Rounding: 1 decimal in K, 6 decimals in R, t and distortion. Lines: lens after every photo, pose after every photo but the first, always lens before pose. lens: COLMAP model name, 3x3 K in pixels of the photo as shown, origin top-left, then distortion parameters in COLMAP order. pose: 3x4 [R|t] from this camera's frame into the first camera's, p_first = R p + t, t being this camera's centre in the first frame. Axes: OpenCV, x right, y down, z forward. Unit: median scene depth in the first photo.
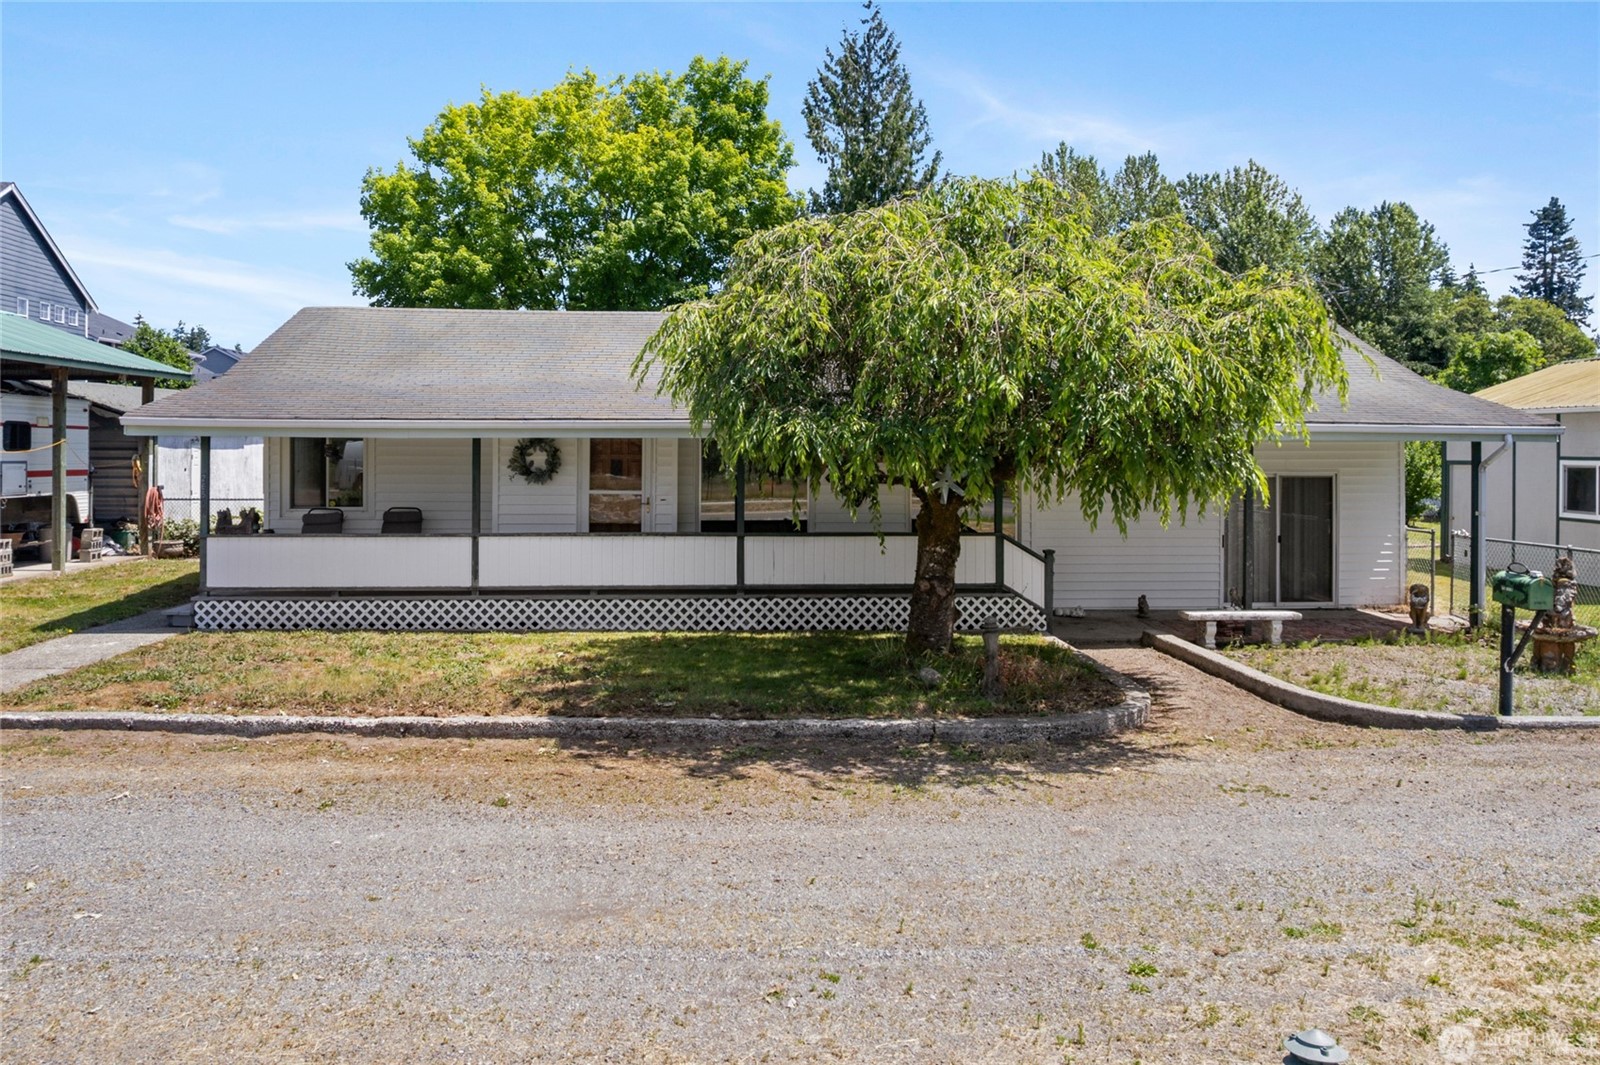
lens RADIAL K [[1198.3, 0, 800.5], [0, 1198.3, 451.6], [0, 0, 1]] dist [-0.058836, 0.046391]
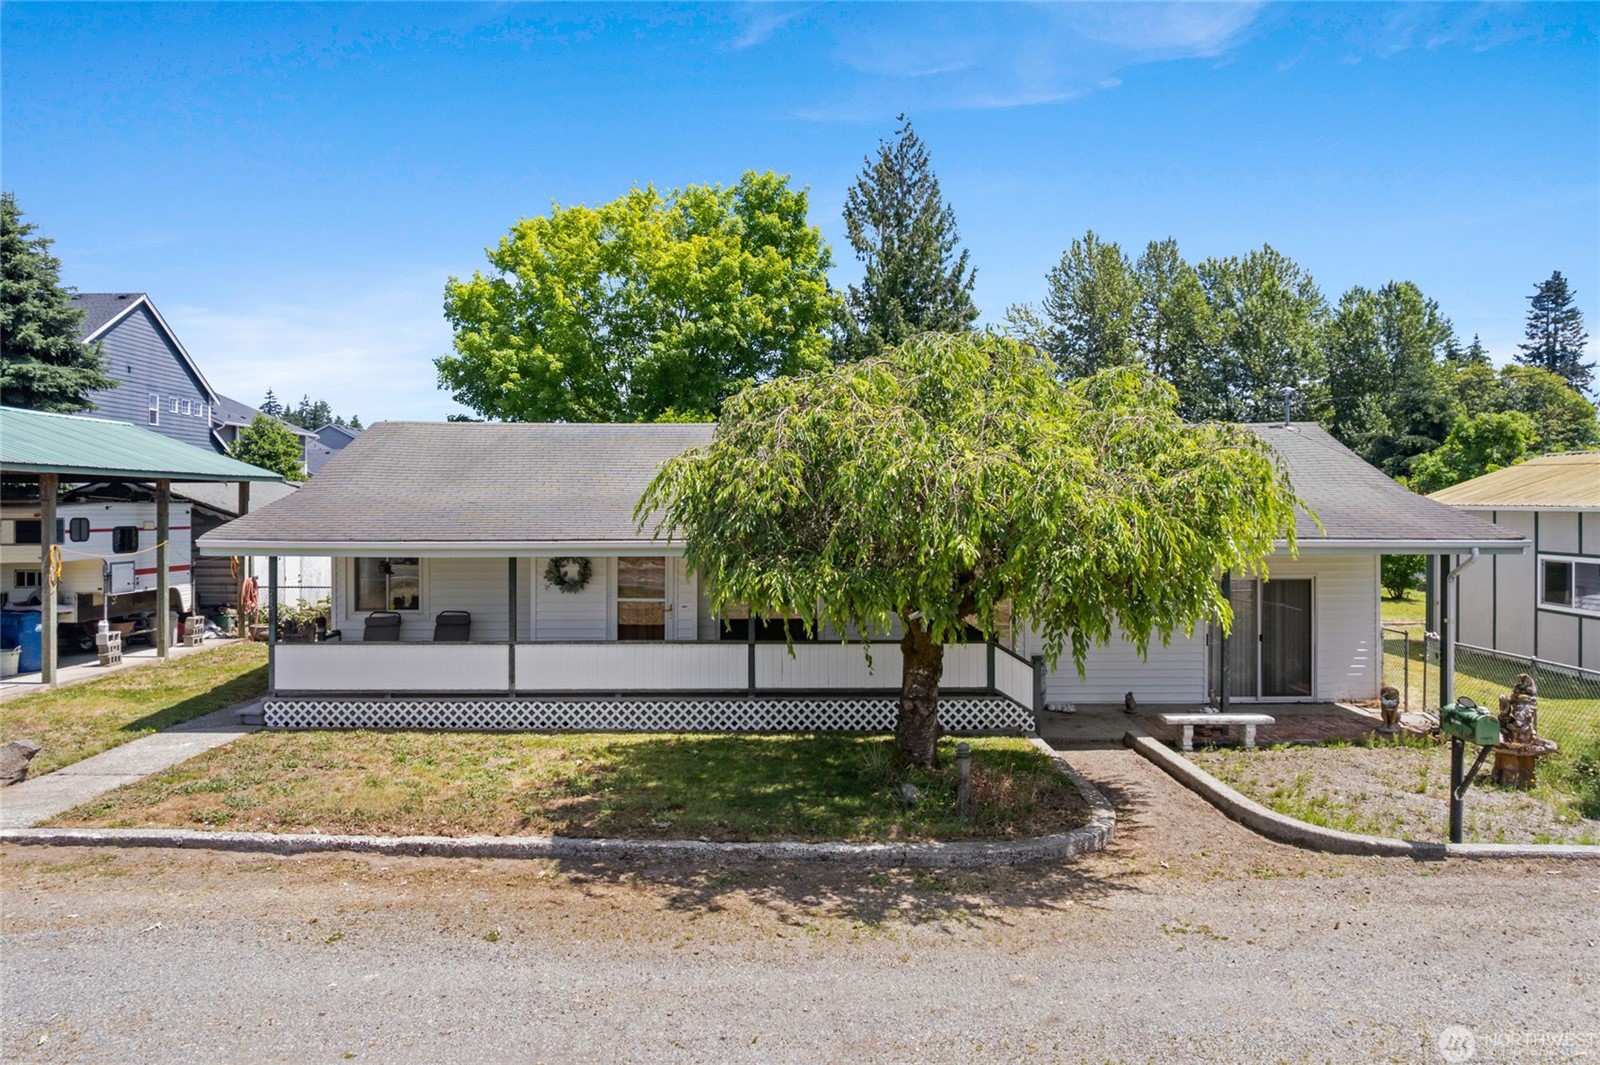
lens RADIAL K [[1083.4, 0, 801.0], [0, 1083.4, 506.9], [0, 0, 1]] dist [-0.066492, 0.060486]
pose [[0.998673, -0.004058, -0.051348, 0.046151], [0.004072, 0.999992, 0.000165, -0.054432], [0.051347, -0.000373, 0.998681, 0.016119]]
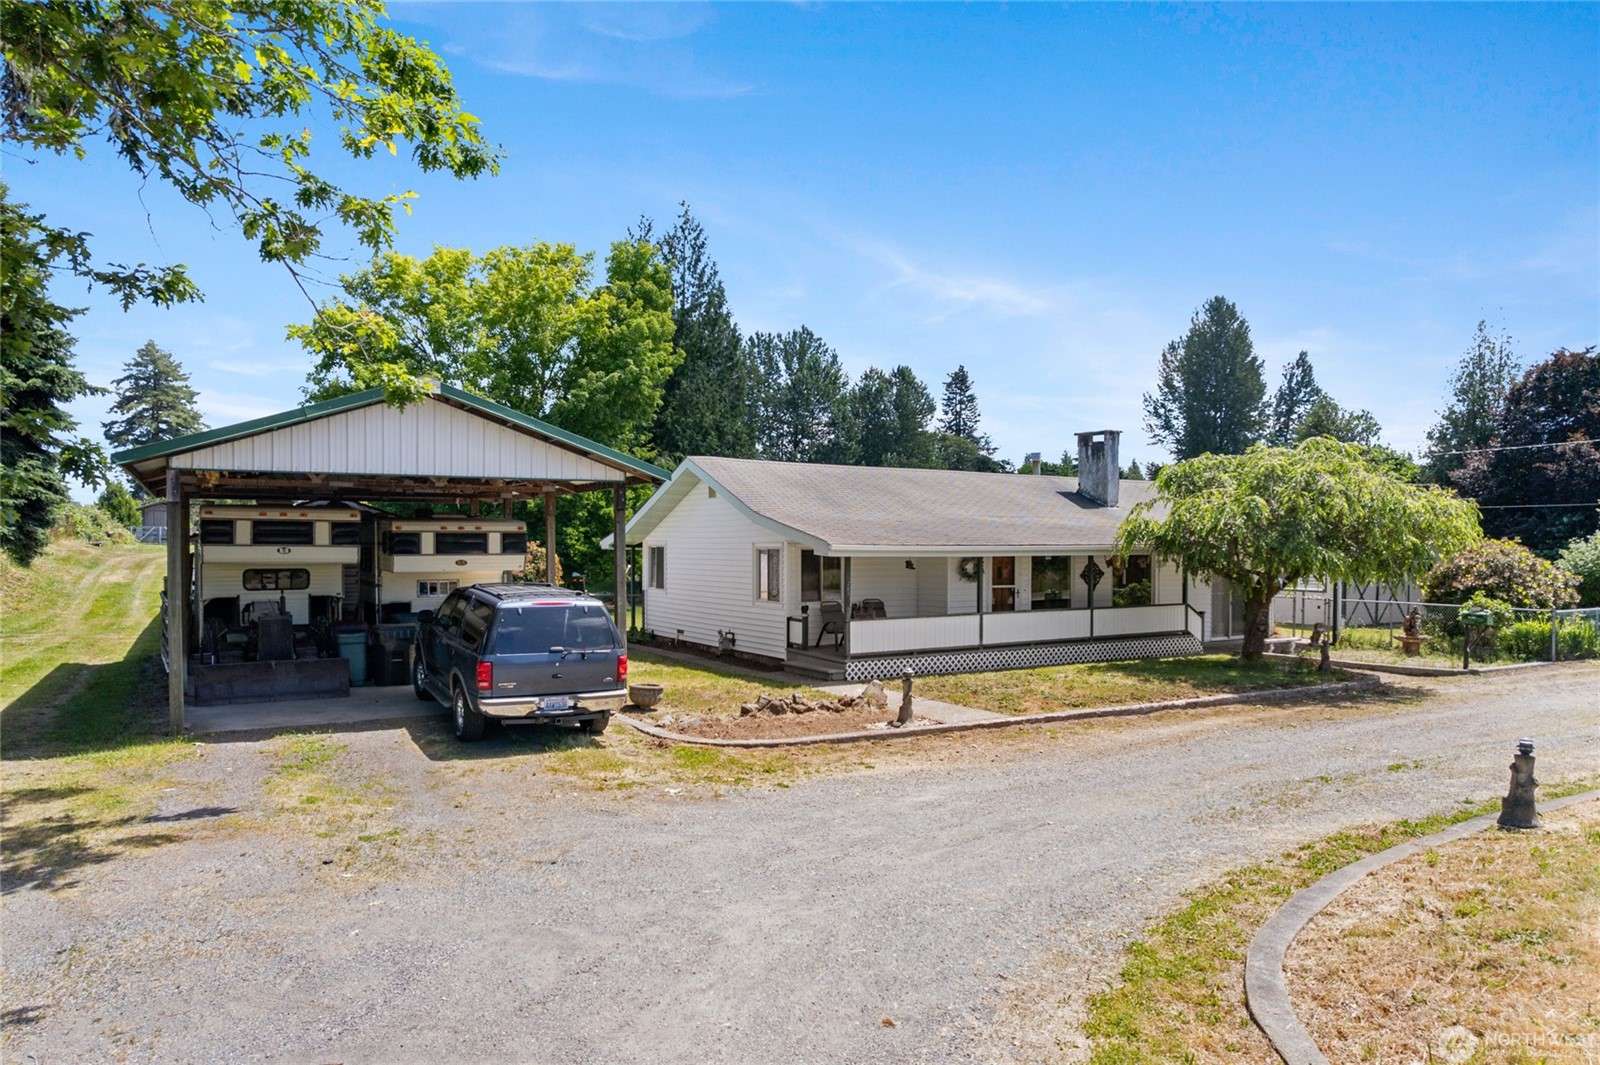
lens RADIAL K [[1028.6, 0, 804.0], [0, 1028.6, 538.7], [0, 0, 1]] dist [-0.071295, 0.066606]
pose [[0.886267, 0.001086, 0.463174, -1.145281], [-0.000259, 0.999998, -0.001850, -0.032954], [-0.463175, 0.001520, 0.886265, -0.163340]]
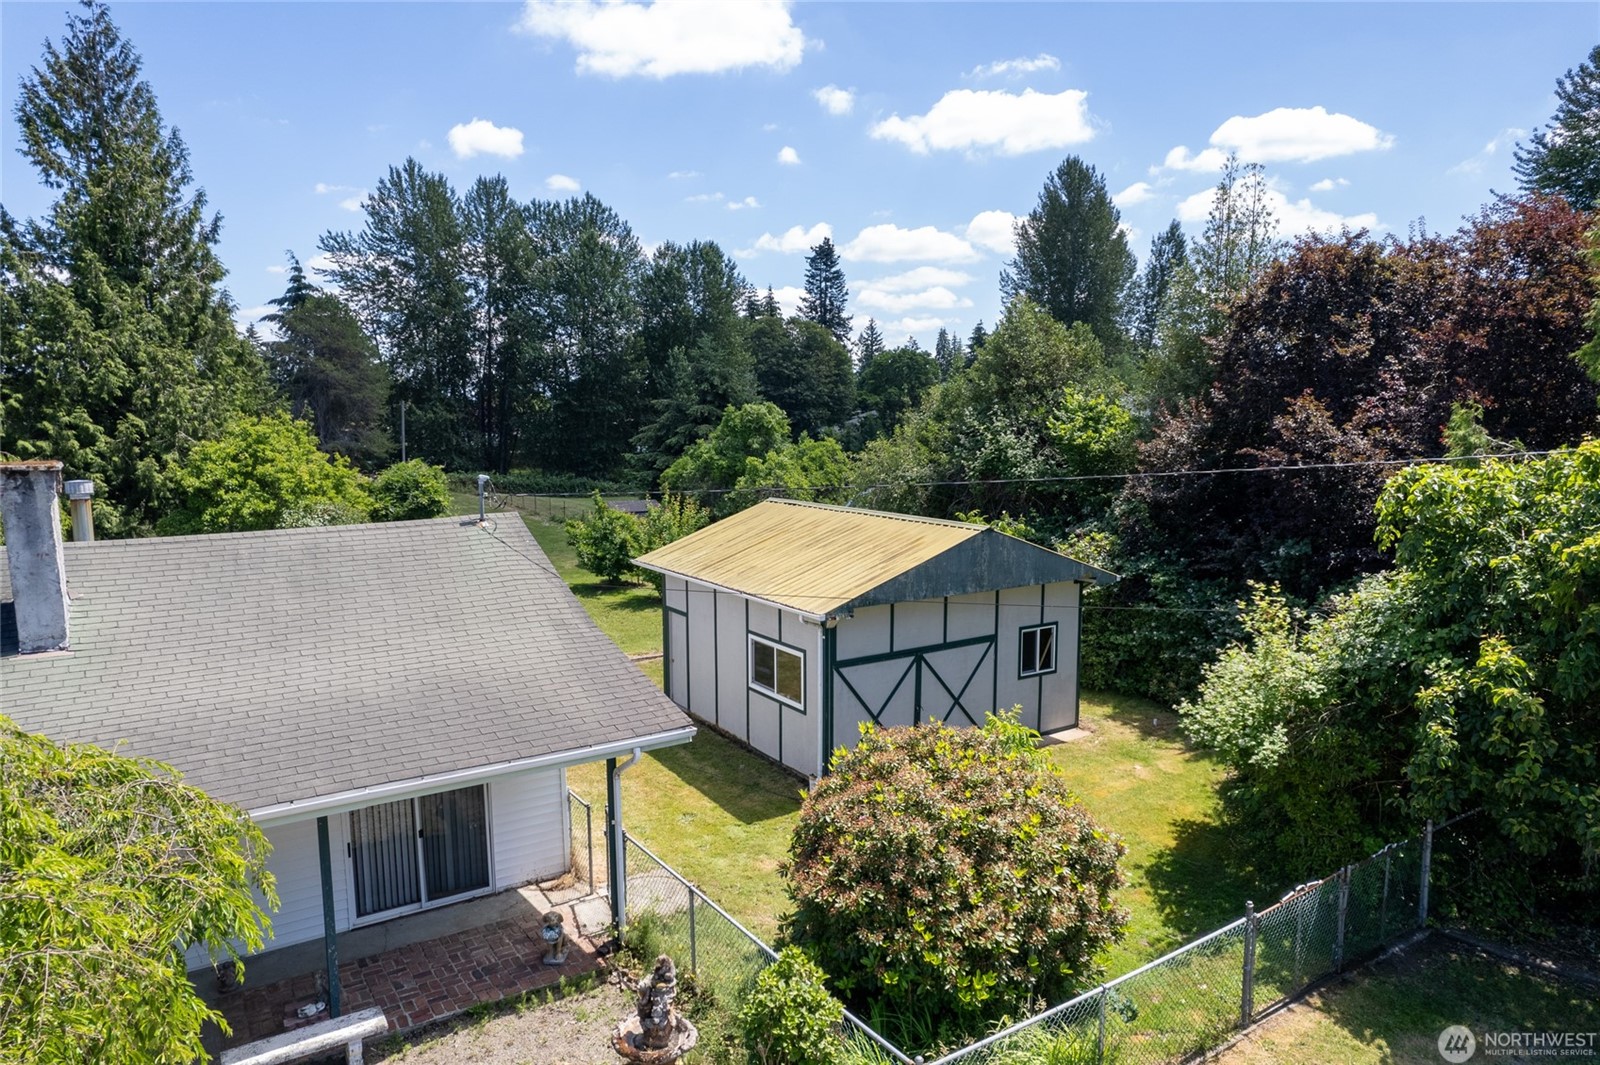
lens RADIAL K [[1028.6, 0, 804.0], [0, 1028.6, 538.7], [0, 0, 1]] dist [-0.071295, 0.066606]
pose [[0.859418, -0.069079, 0.506585, 0.334682], [0.009002, 0.992721, 0.120097, -0.261002], [-0.511194, -0.098653, 0.853785, 0.303129]]
